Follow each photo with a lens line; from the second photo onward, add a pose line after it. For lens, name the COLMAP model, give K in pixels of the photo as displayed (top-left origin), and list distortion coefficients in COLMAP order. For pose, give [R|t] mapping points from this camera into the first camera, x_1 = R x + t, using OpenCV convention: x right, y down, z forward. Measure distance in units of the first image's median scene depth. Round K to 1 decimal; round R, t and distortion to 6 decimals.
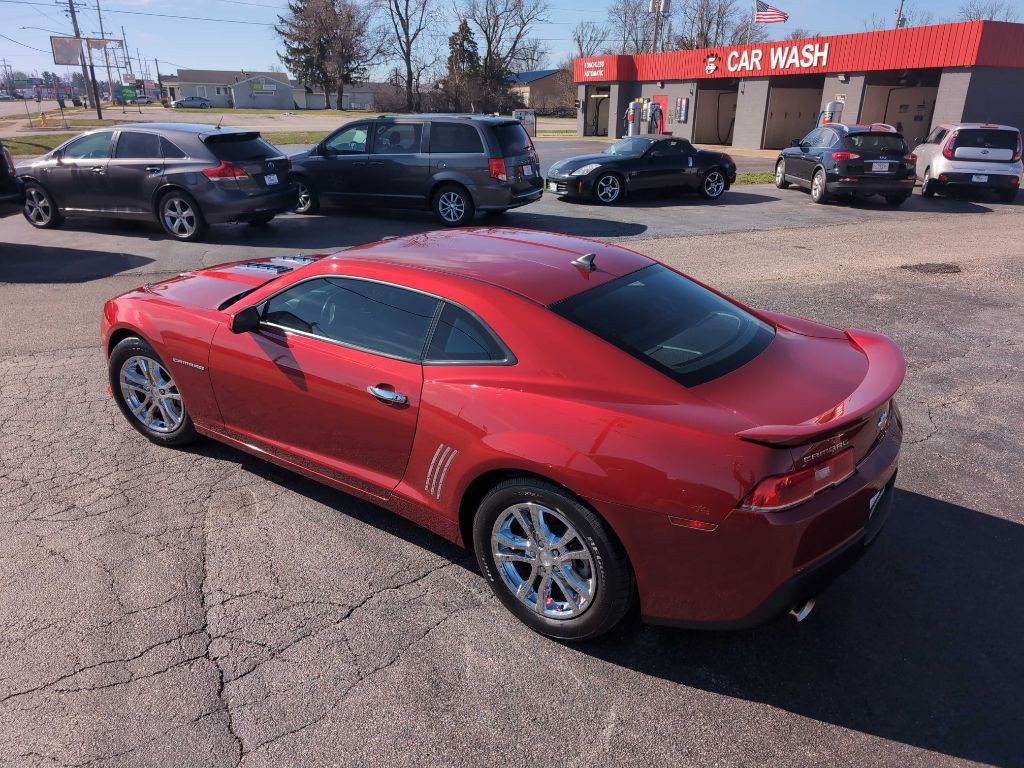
lens RADIAL K [[735.6, 0, 510.2], [0, 735.6, 390.3], [0, 0, 1]] dist [0.018021, -0.010853]
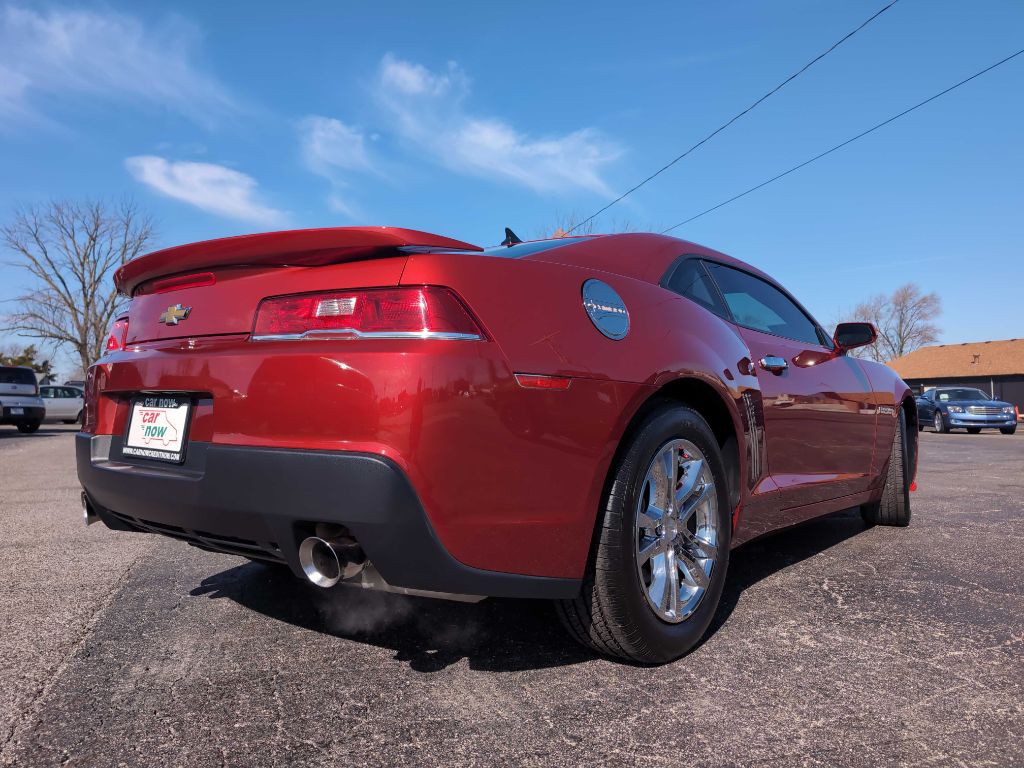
lens RADIAL K [[735.6, 0, 516.6], [0, 735.6, 368.1], [0, 0, 1]] dist [0.018021, -0.010853]
pose [[0.050235, 0.035278, 0.998114, -0.375247], [0.367932, 0.928435, -0.051333, -0.029320], [-0.928495, 0.369817, 0.033660, 0.287366]]
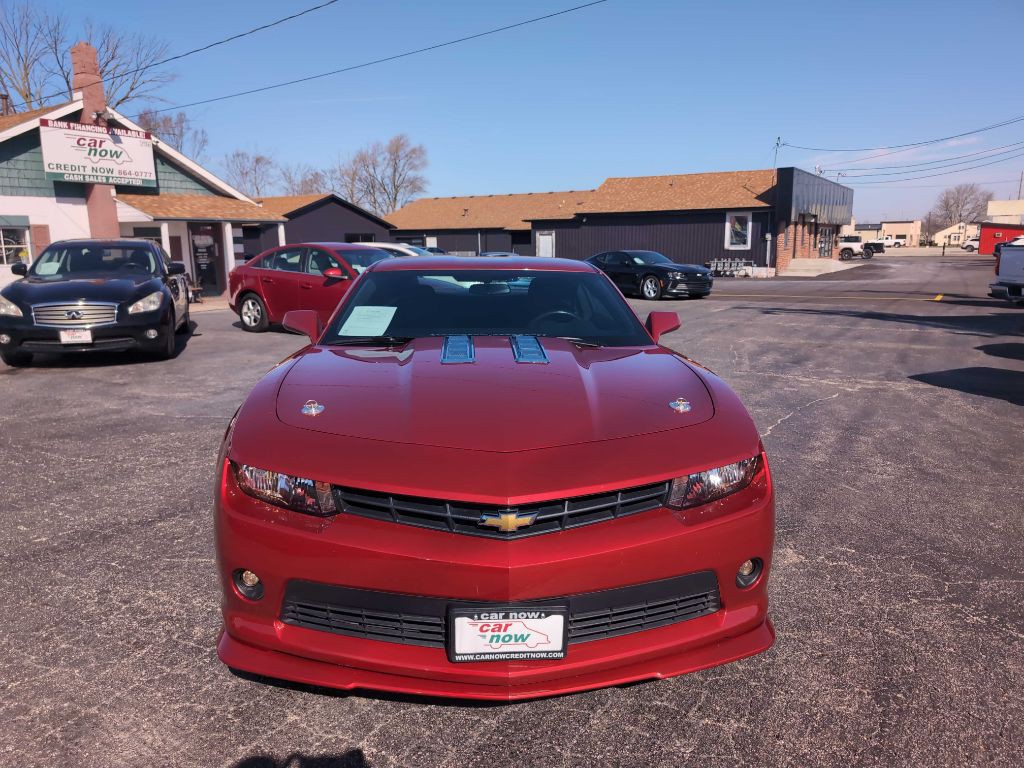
lens RADIAL K [[735.6, 0, 516.5], [0, 735.6, 385.1], [0, 0, 1]] dist [0.018021, -0.010853]
pose [[-0.572329, -0.164039, 0.803449, -0.266385], [0.299680, 0.870175, 0.391137, -0.113696], [-0.763303, 0.464636, -0.448867, 0.381686]]
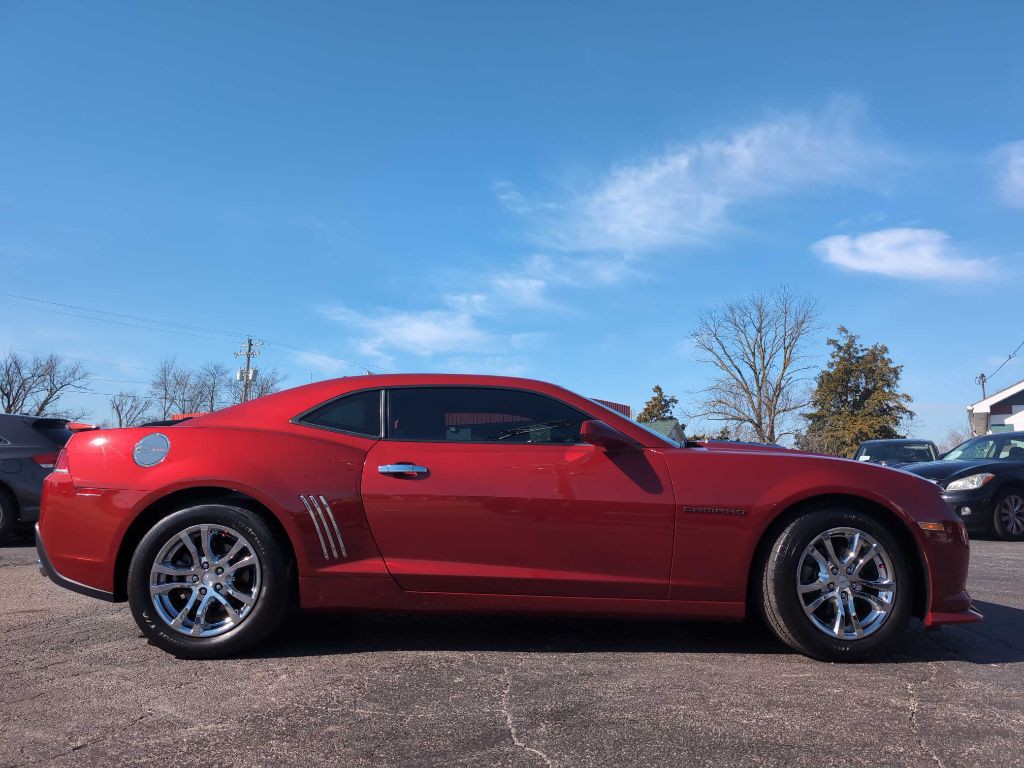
lens RADIAL K [[735.6, 0, 524.7], [0, 735.6, 382.2], [0, 0, 1]] dist [0.018021, -0.010853]
pose [[0.809377, 0.063798, 0.583814, -0.298757], [0.221964, 0.887118, -0.404664, 0.054676], [-0.543729, 0.457111, 0.703852, 0.056323]]
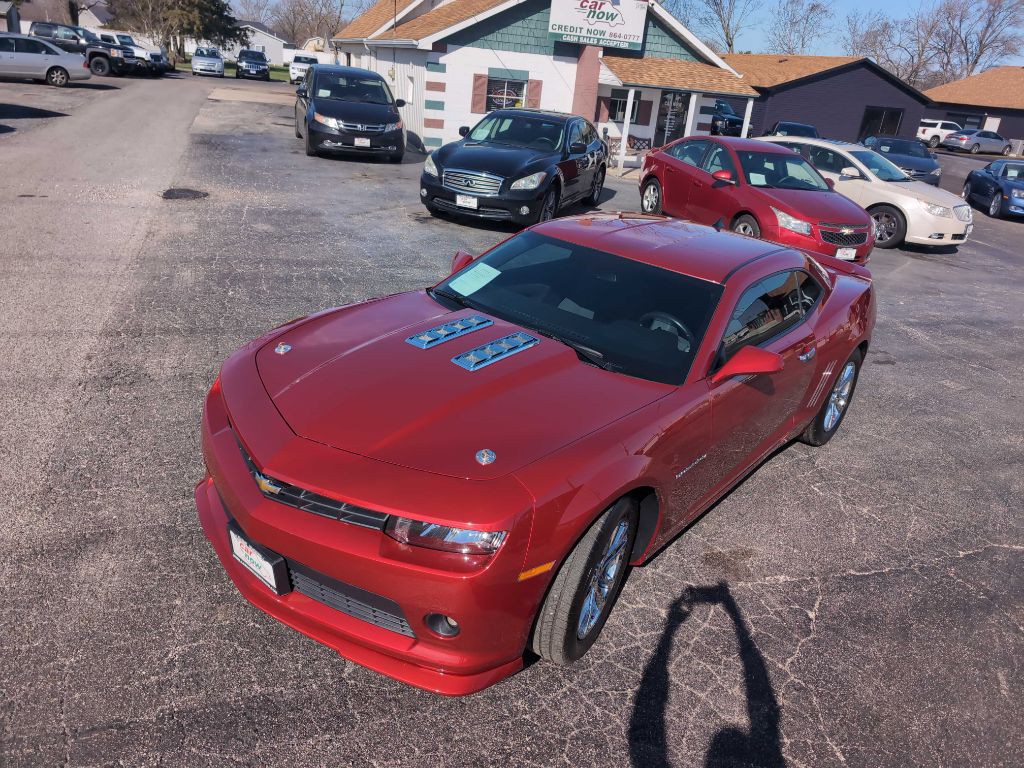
lens RADIAL K [[735.6, 0, 505.1], [0, 735.6, 371.8], [0, 0, 1]] dist [0.018021, -0.010853]
pose [[0.092723, -0.386169, 0.917756, -0.280889], [0.272506, 0.896377, 0.349641, -0.111635], [-0.957676, 0.217674, 0.188348, 0.254777]]
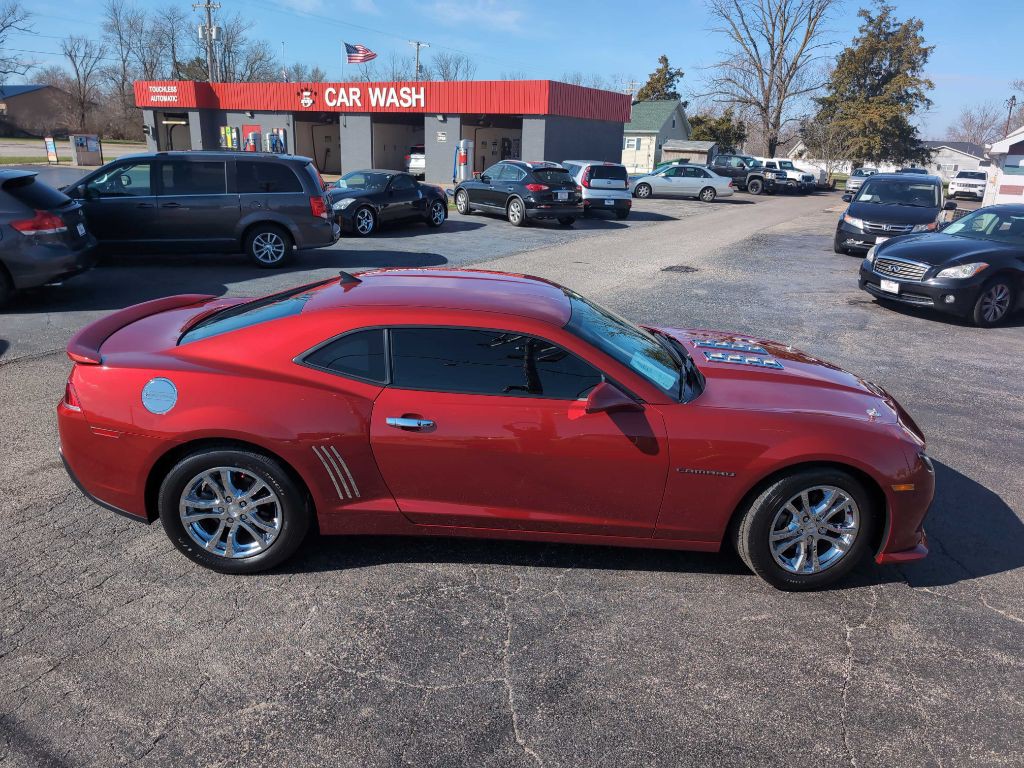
lens RADIAL K [[735.6, 0, 522.4], [0, 735.6, 374.1], [0, 0, 1]] dist [0.018021, -0.010853]
pose [[0.802966, -0.162432, 0.573465, -0.297609], [0.191351, 0.981470, 0.010069, -0.026684], [-0.564474, 0.101648, 0.819168, 0.037174]]
